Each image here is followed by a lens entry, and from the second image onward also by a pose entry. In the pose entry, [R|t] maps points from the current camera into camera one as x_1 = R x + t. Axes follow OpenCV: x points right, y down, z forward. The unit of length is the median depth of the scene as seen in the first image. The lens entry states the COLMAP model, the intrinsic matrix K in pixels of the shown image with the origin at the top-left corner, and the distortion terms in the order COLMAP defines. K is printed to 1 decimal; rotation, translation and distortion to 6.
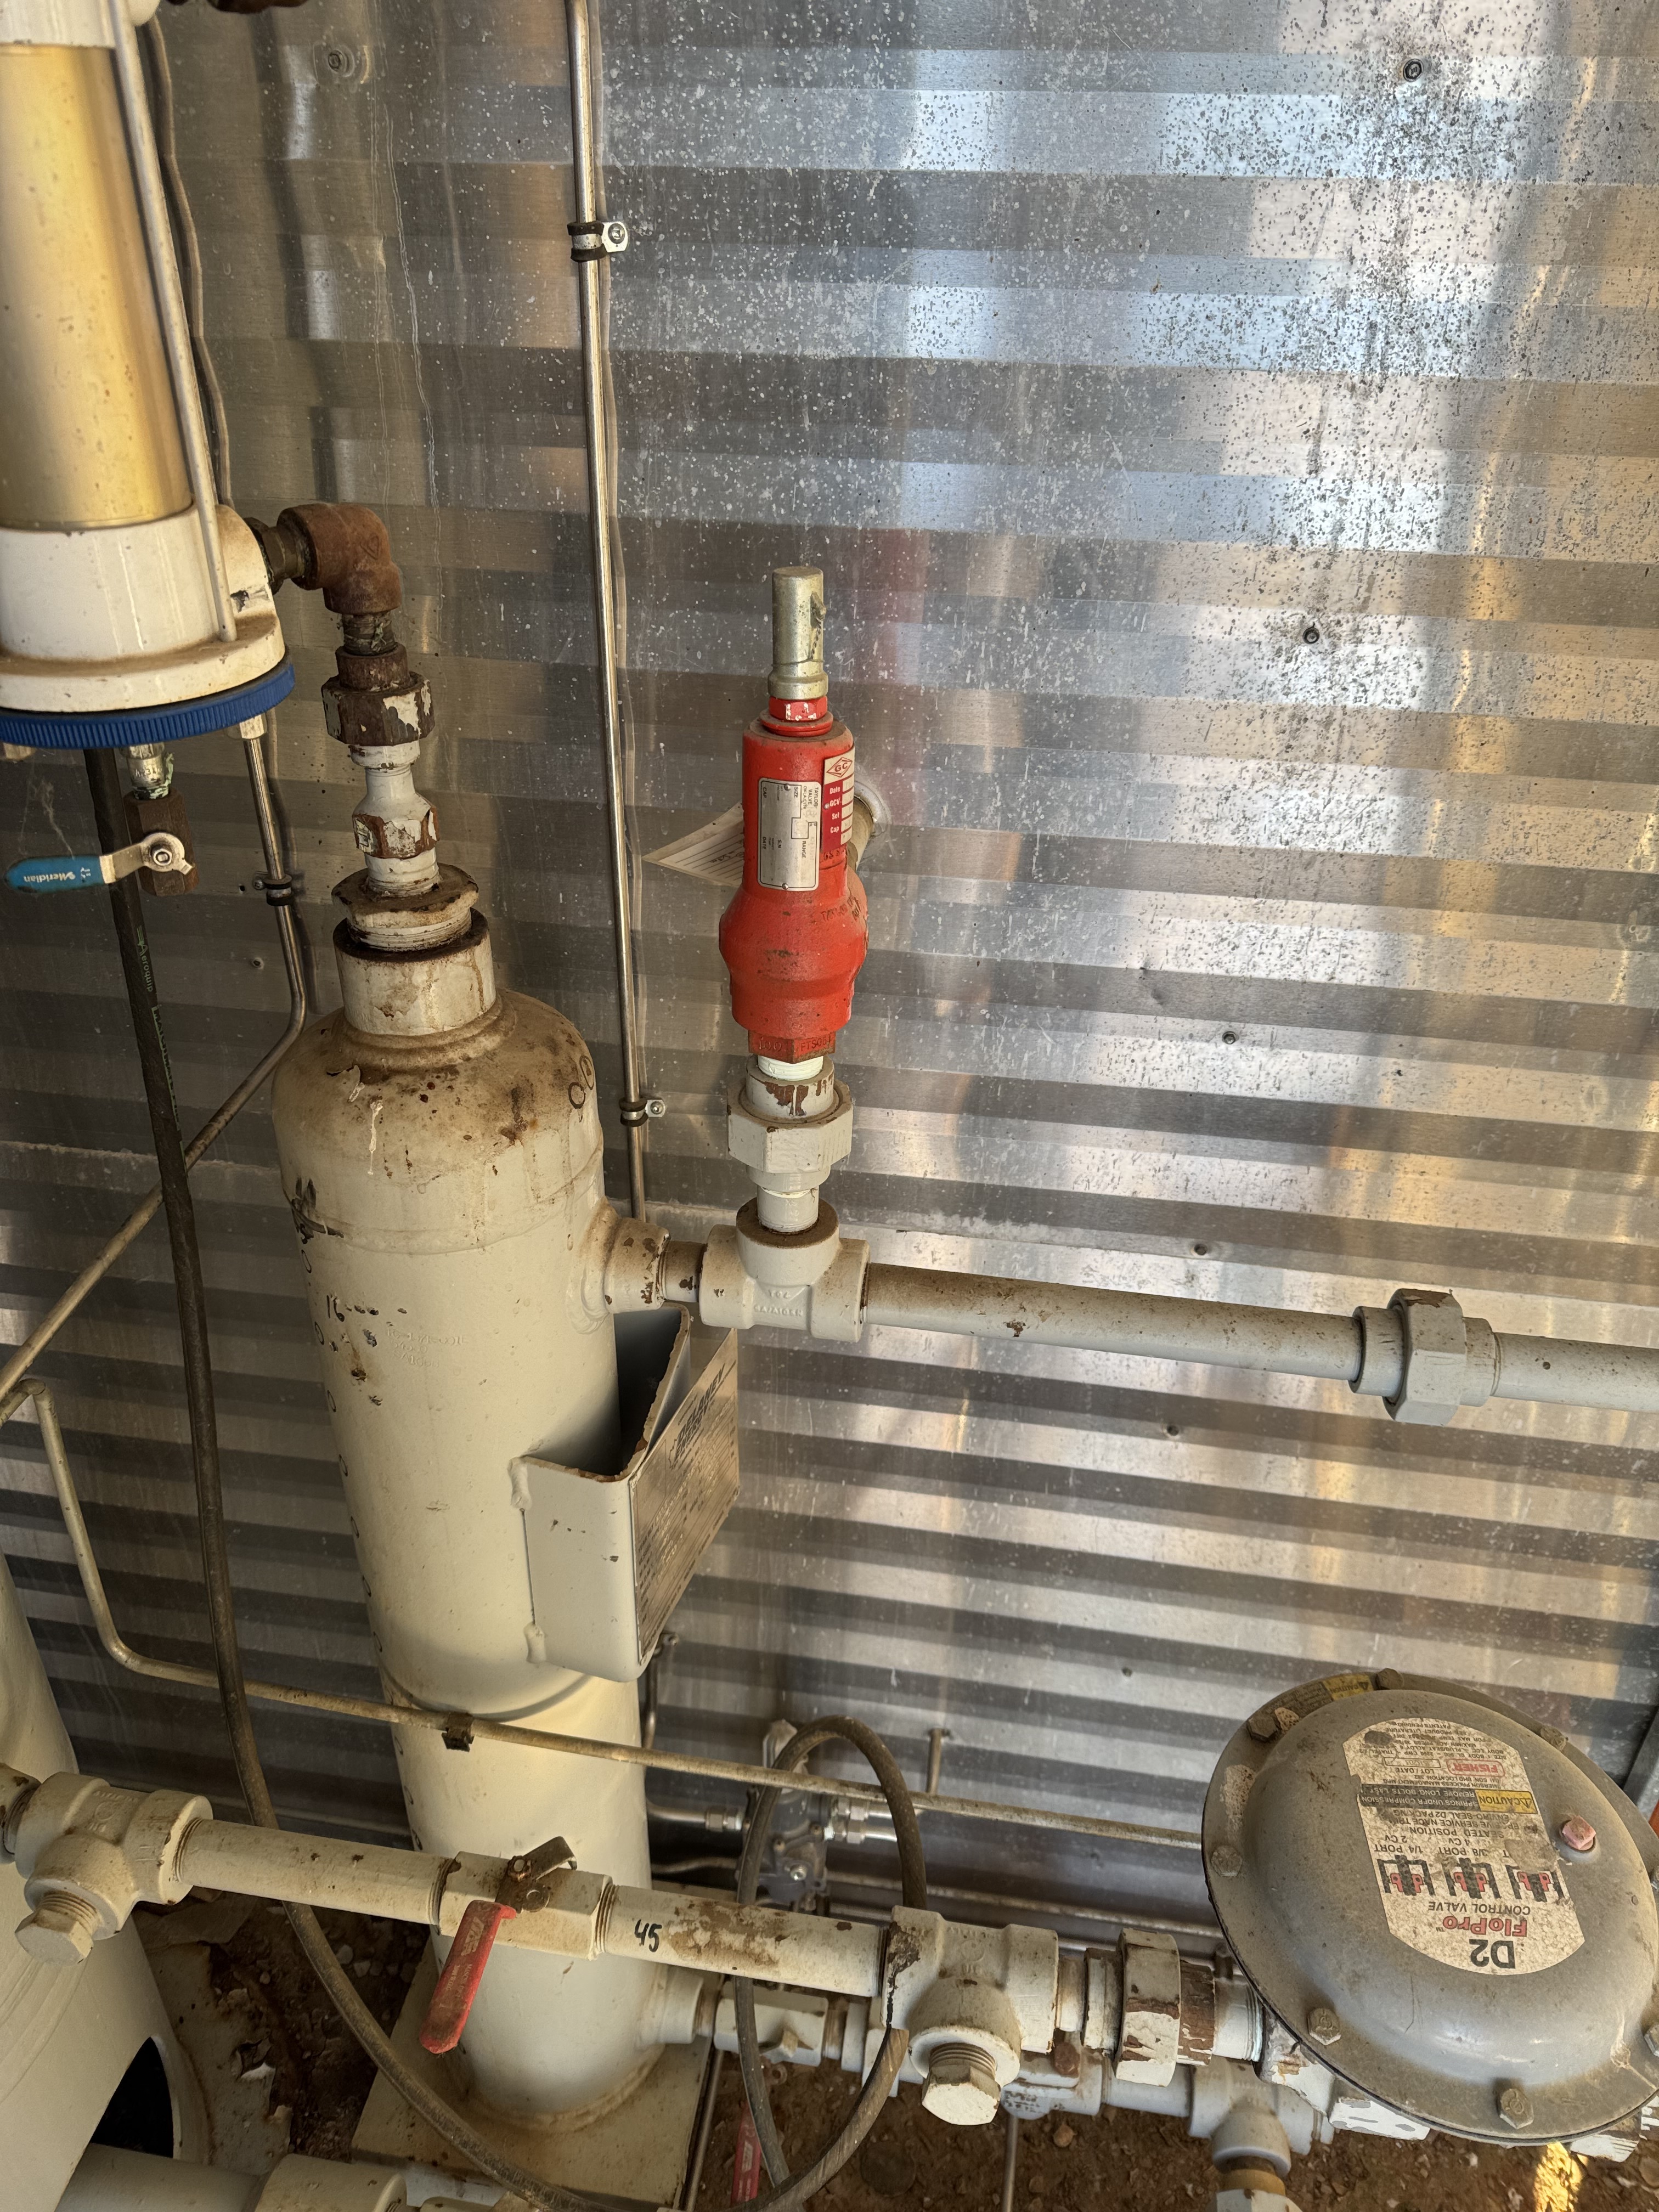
lens RADIAL K [[1580.2, 0, 807.5], [0, 1580.2, 1120.1], [0, 0, 1]] dist [0.029224, -0.043330]
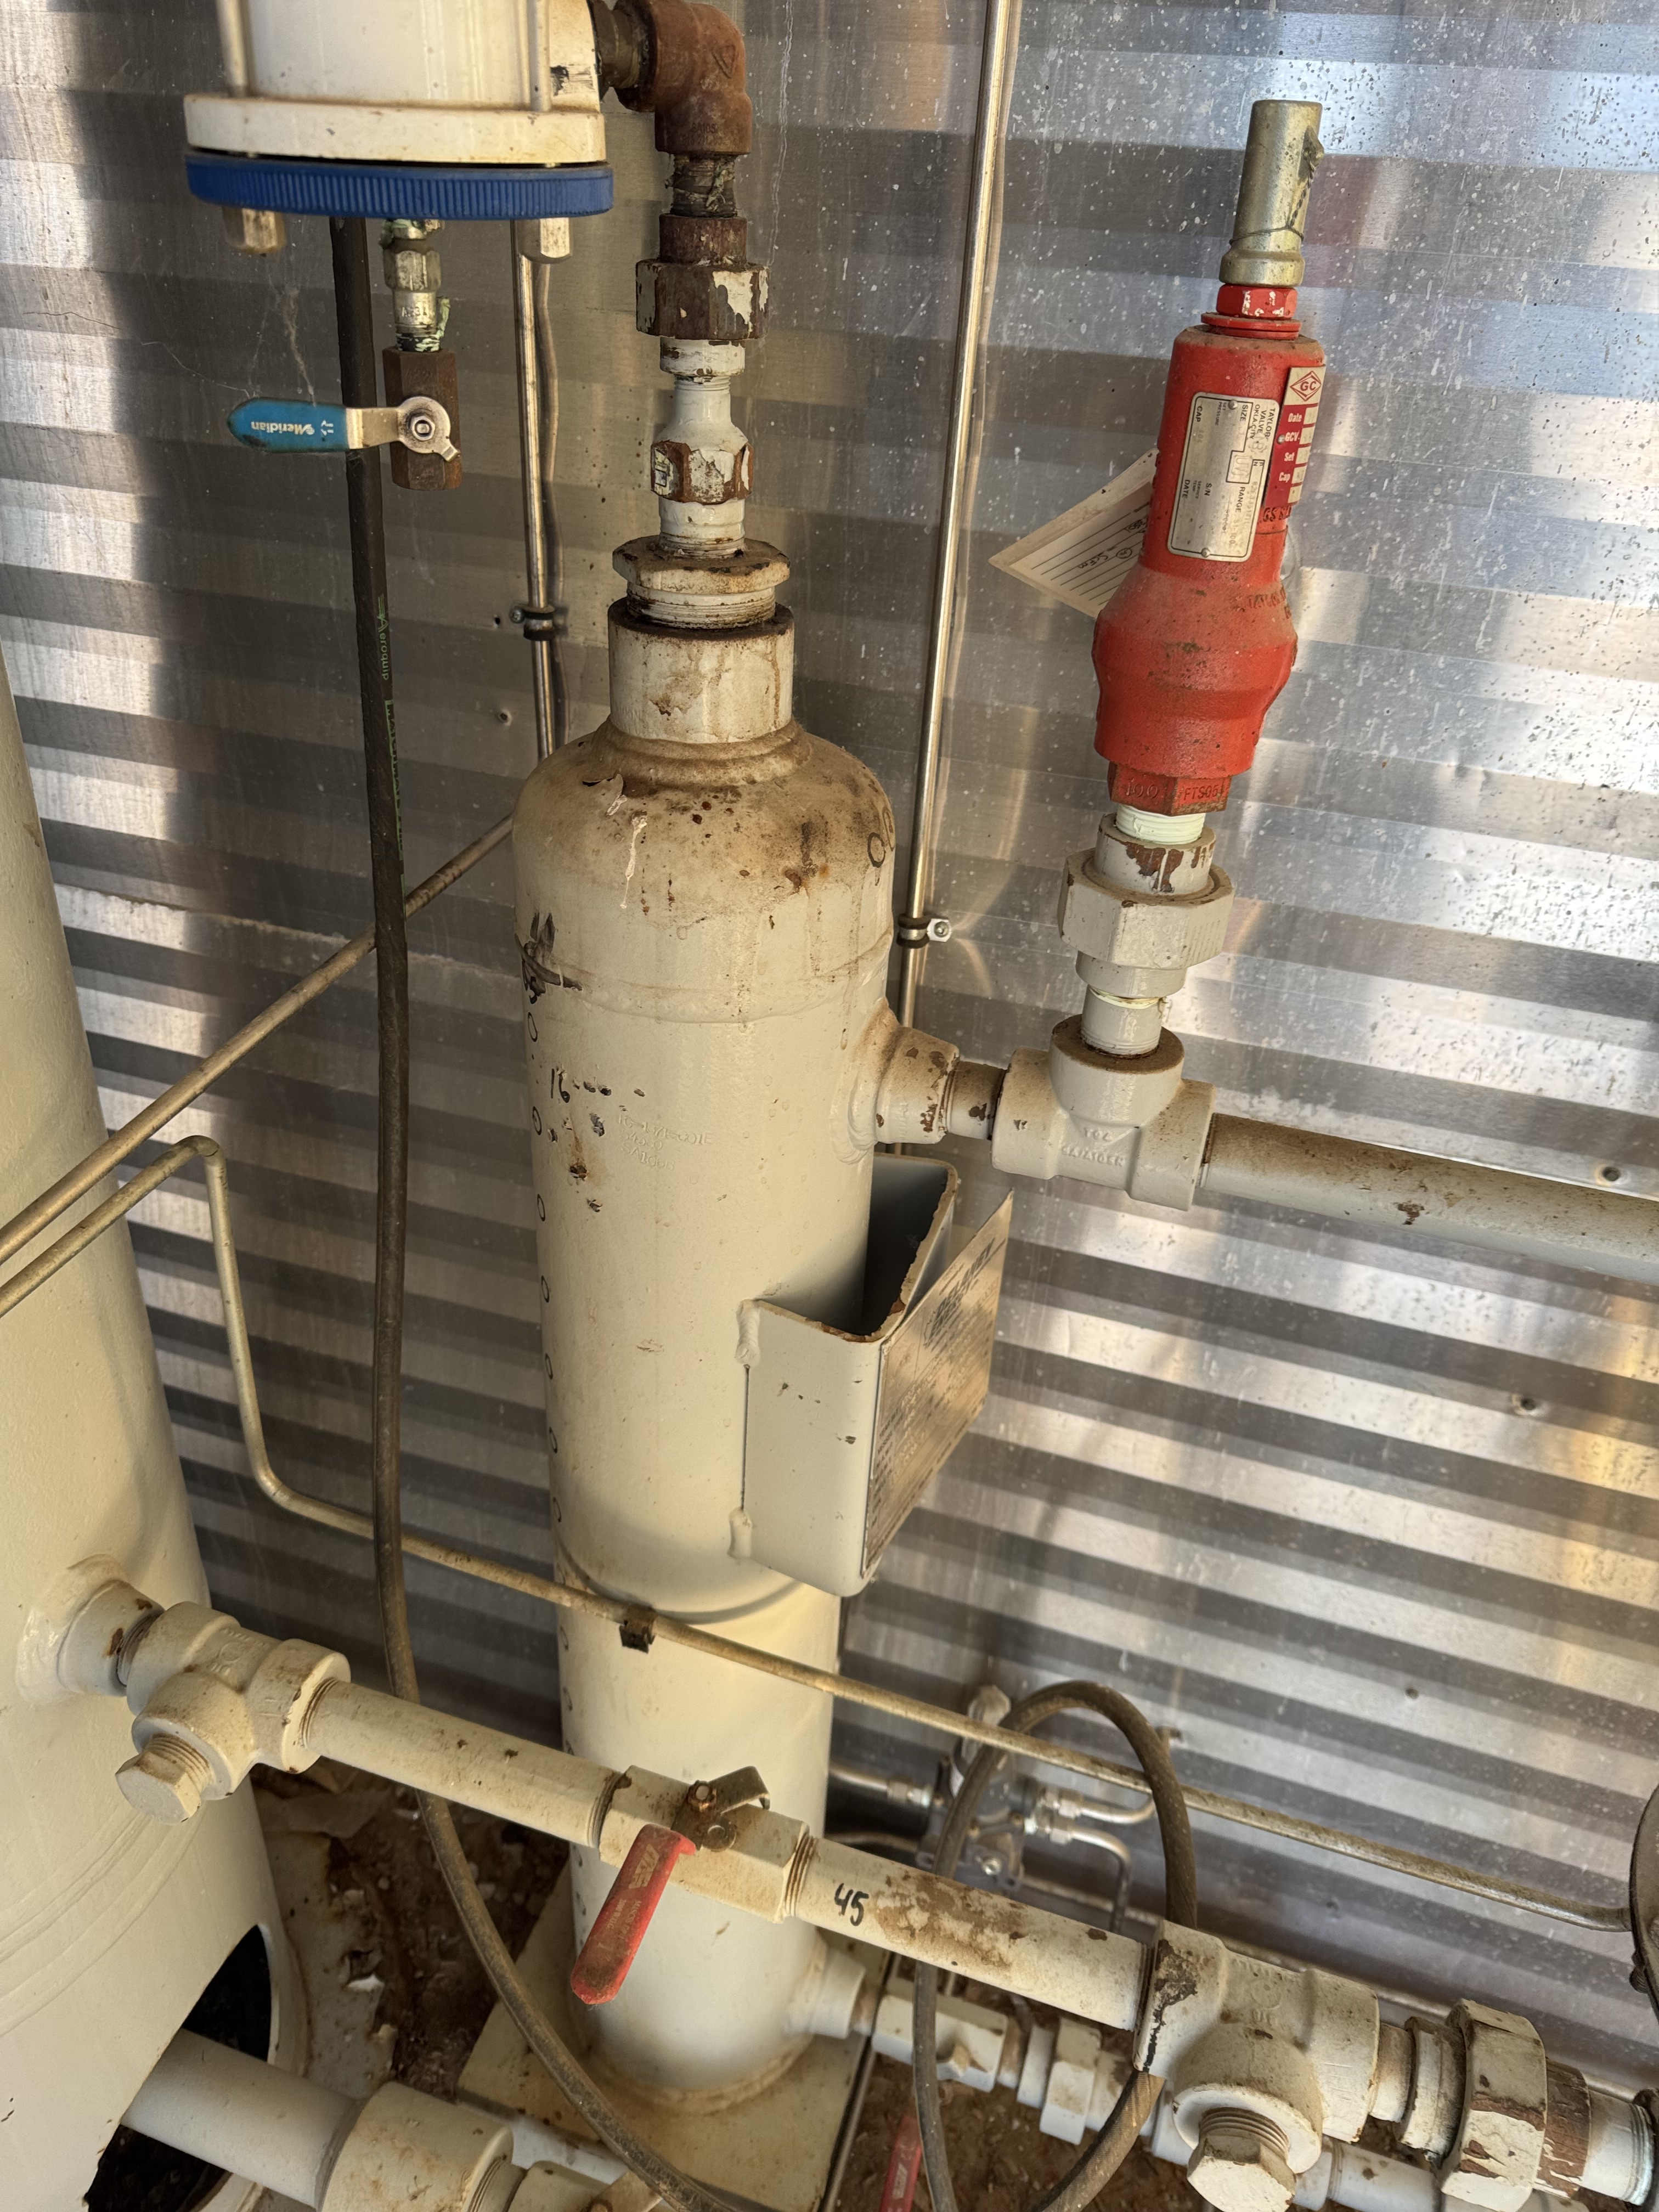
lens RADIAL K [[1580.2, 0, 788.0], [0, 1580.2, 1121.5], [0, 0, 1]] dist [0.029224, -0.043330]
pose [[0.985836, 0.109944, -0.126646, -0.071763], [-0.109624, 0.993928, 0.009514, 0.113947], [0.126923, 0.004504, 0.991902, 0.193774]]
